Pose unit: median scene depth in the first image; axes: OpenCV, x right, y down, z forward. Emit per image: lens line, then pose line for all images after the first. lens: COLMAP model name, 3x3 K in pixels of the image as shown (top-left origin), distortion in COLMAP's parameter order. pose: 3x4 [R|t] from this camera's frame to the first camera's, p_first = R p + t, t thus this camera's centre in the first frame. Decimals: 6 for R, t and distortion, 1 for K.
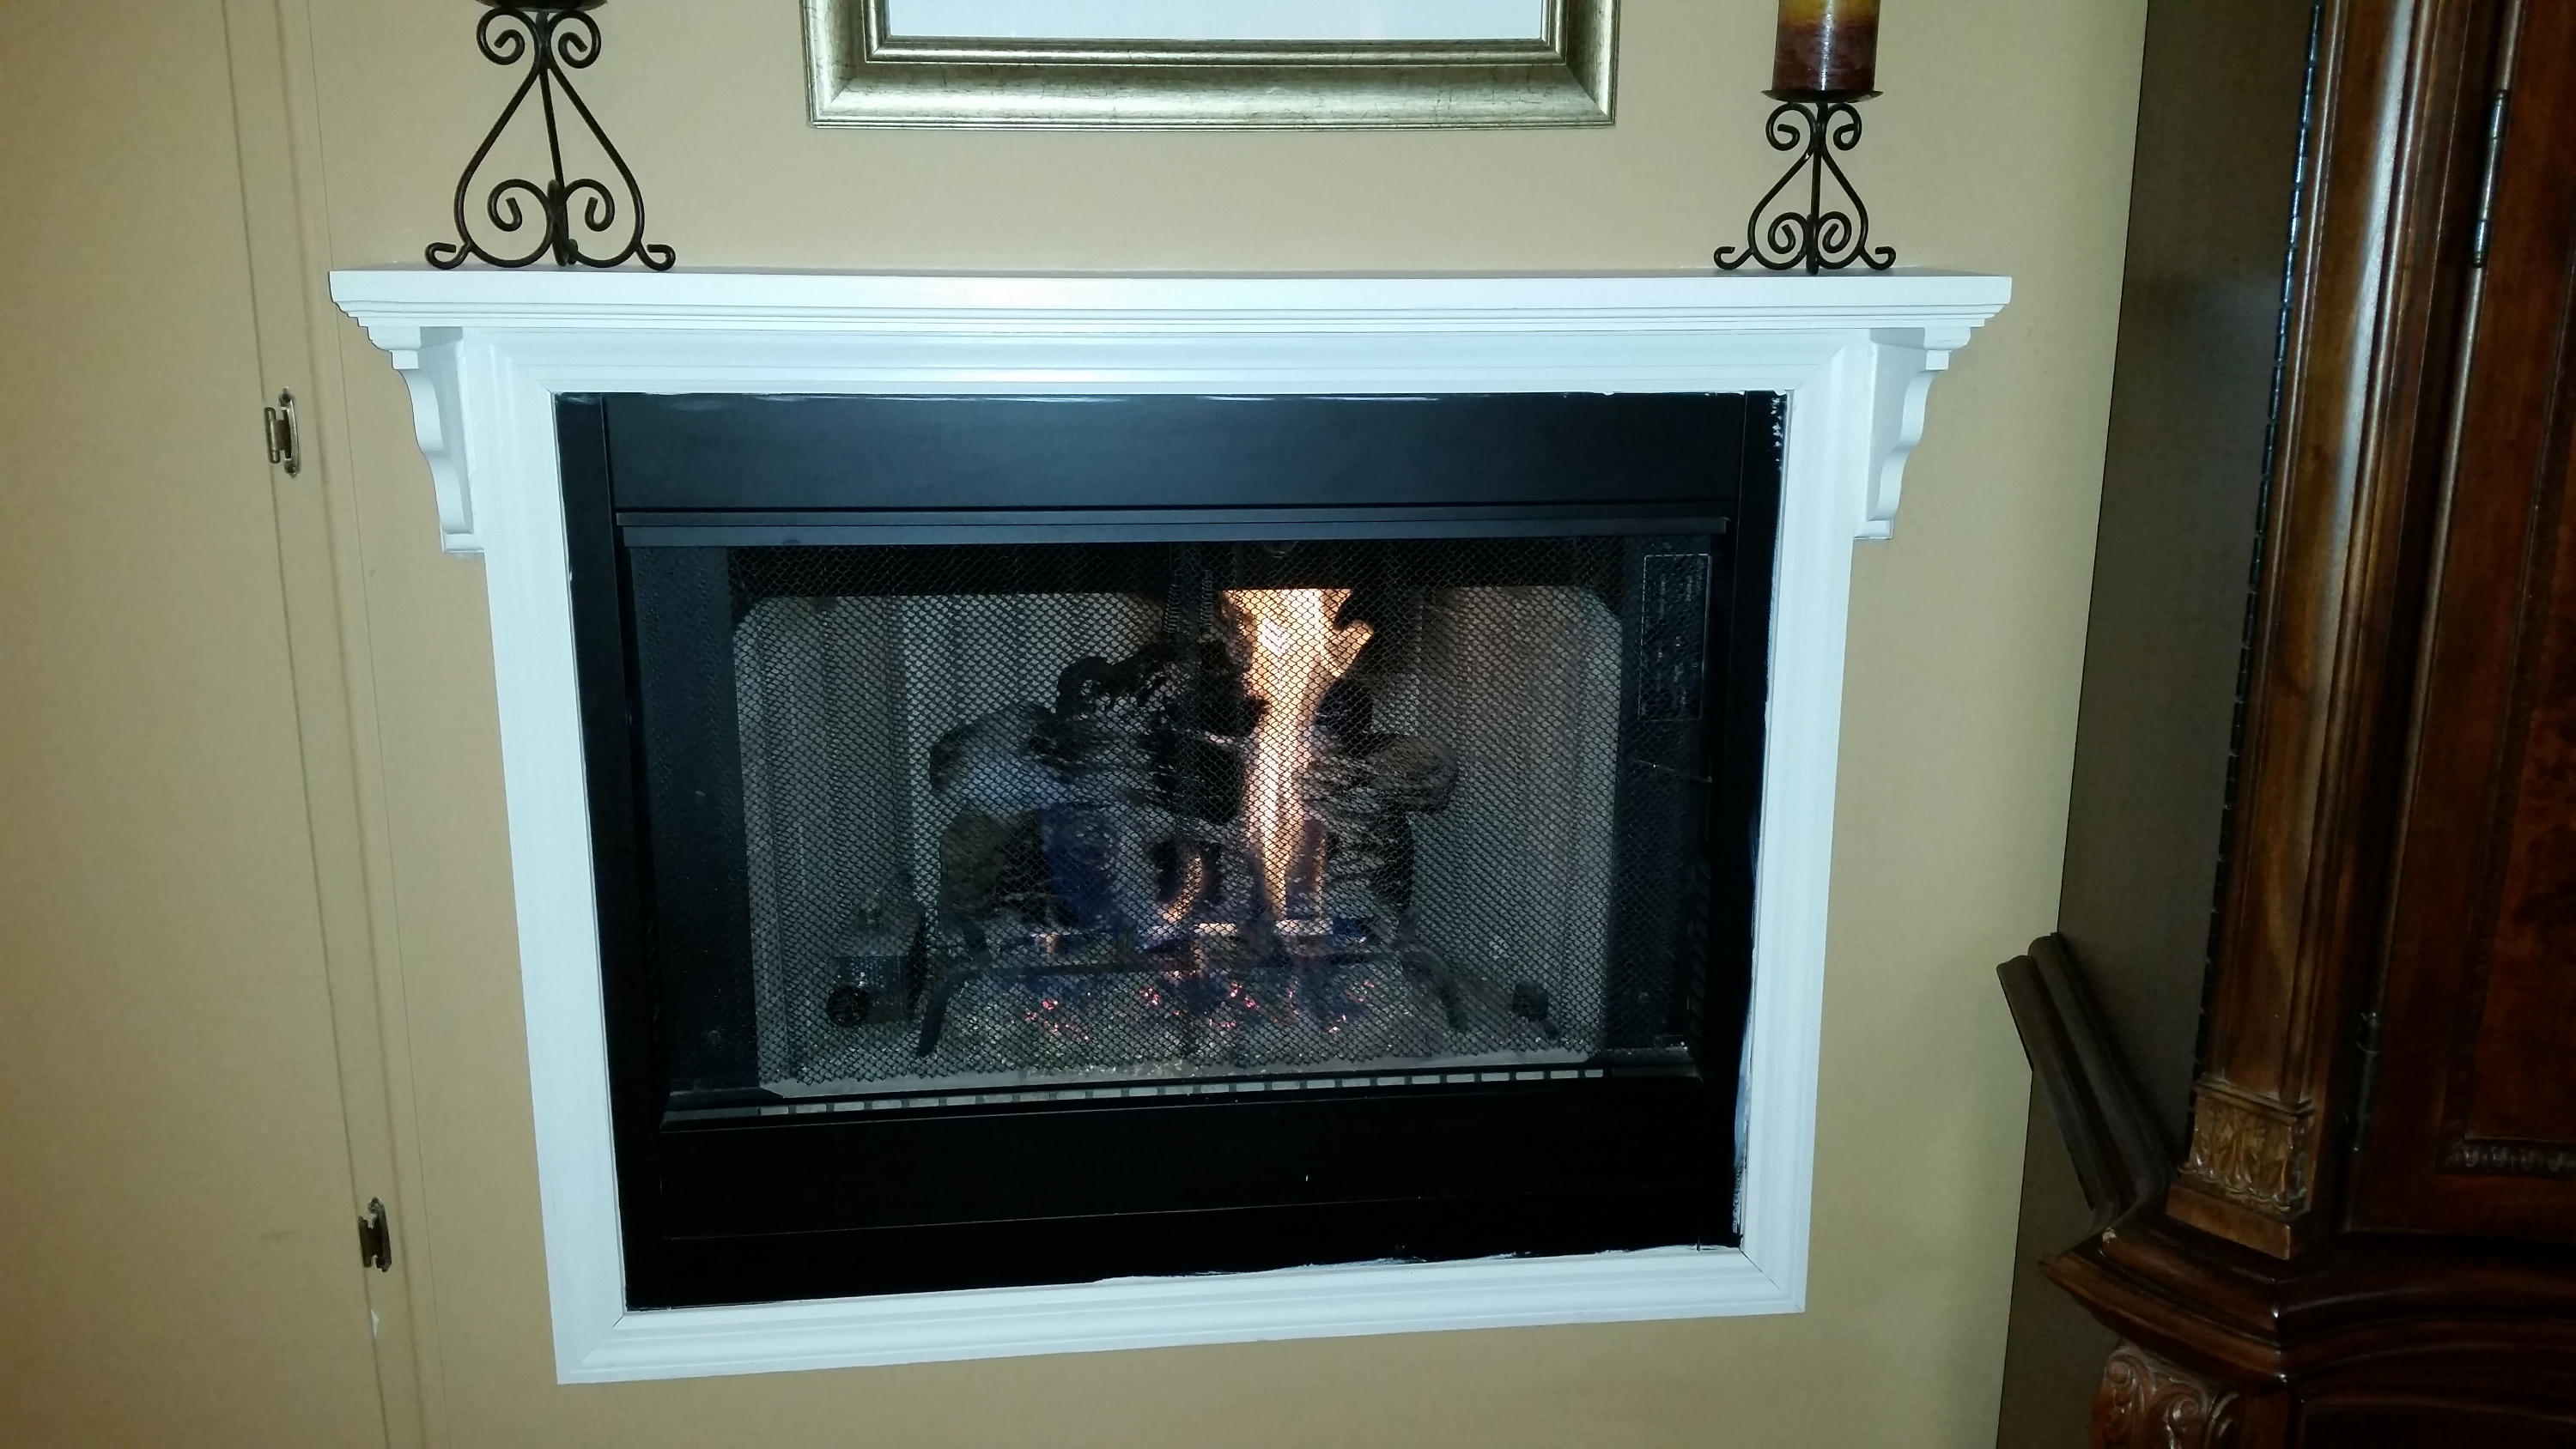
lens RADIAL K [[2073.2, 0, 1293.2], [0, 2073.2, 738.2], [0, 0, 1]] dist [0.154598, -0.313996]
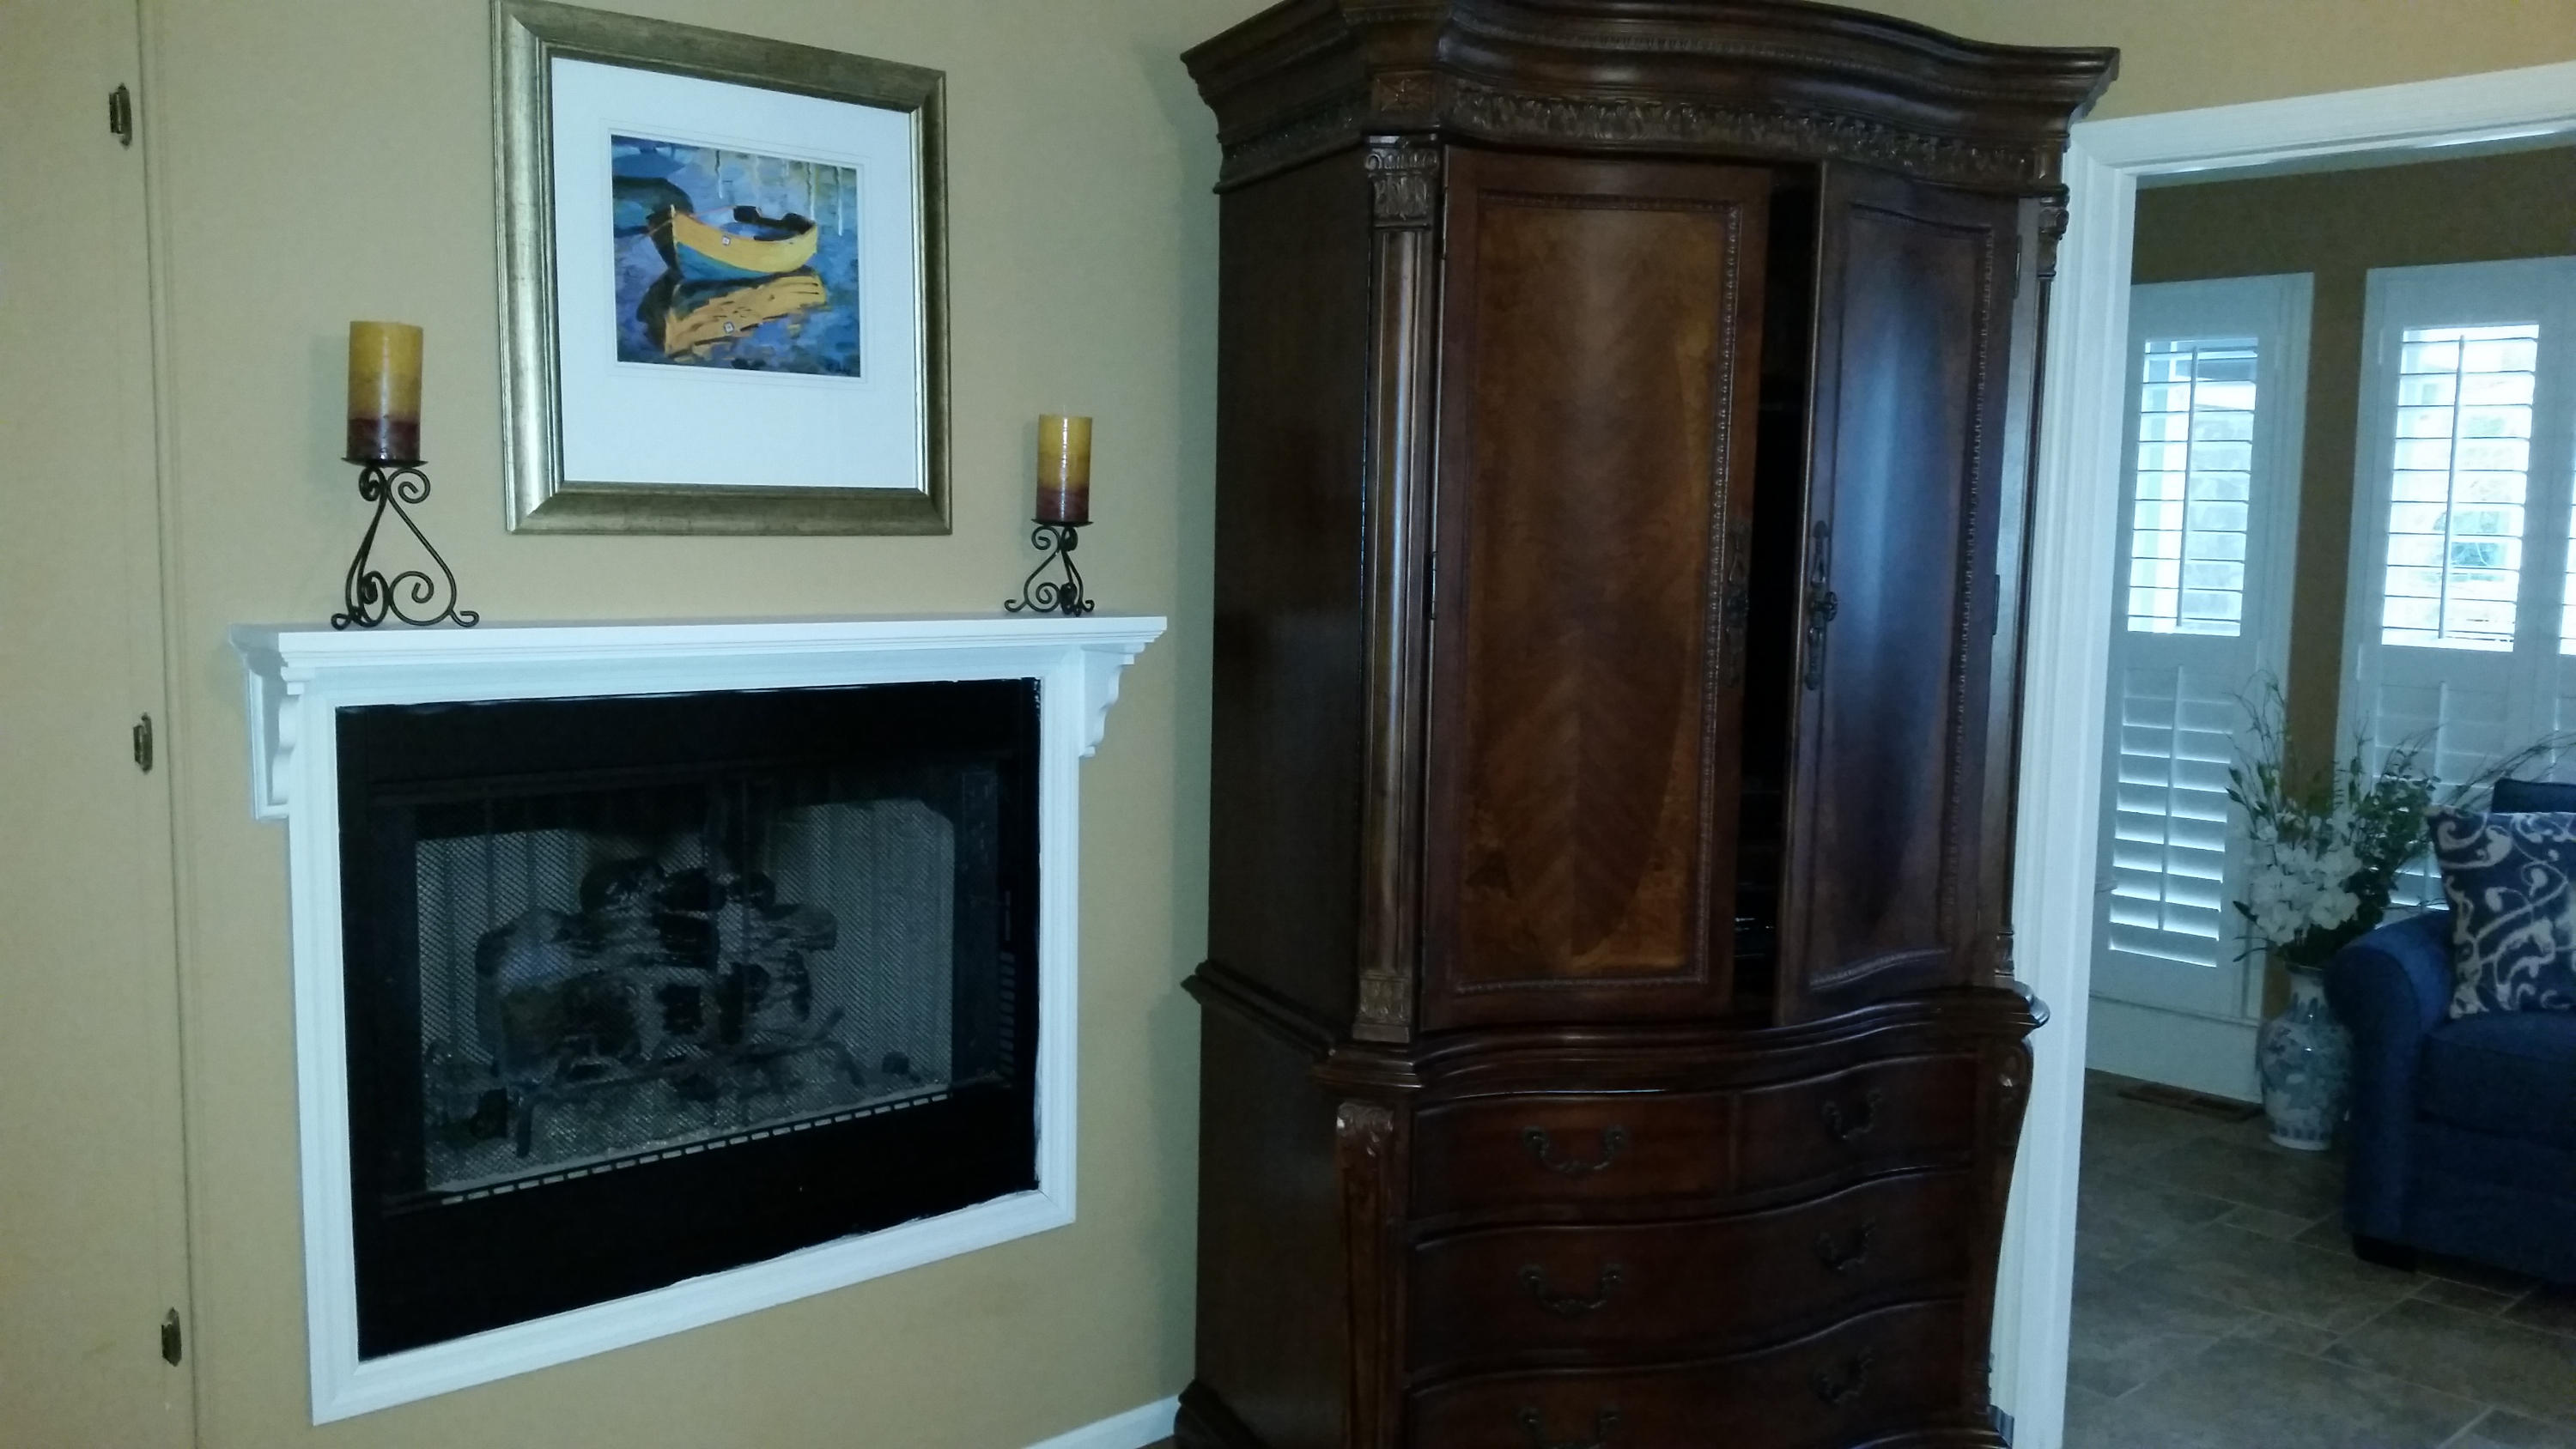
lens RADIAL K [[2073.2, 0, 1293.2], [0, 2073.2, 738.2], [0, 0, 1]] dist [0.154598, -0.313996]
pose [[0.805728, -0.050073, 0.590165, -0.644965], [0.125439, 0.988243, -0.087408, 0.067833], [-0.578850, 0.144457, 0.802537, -0.542816]]
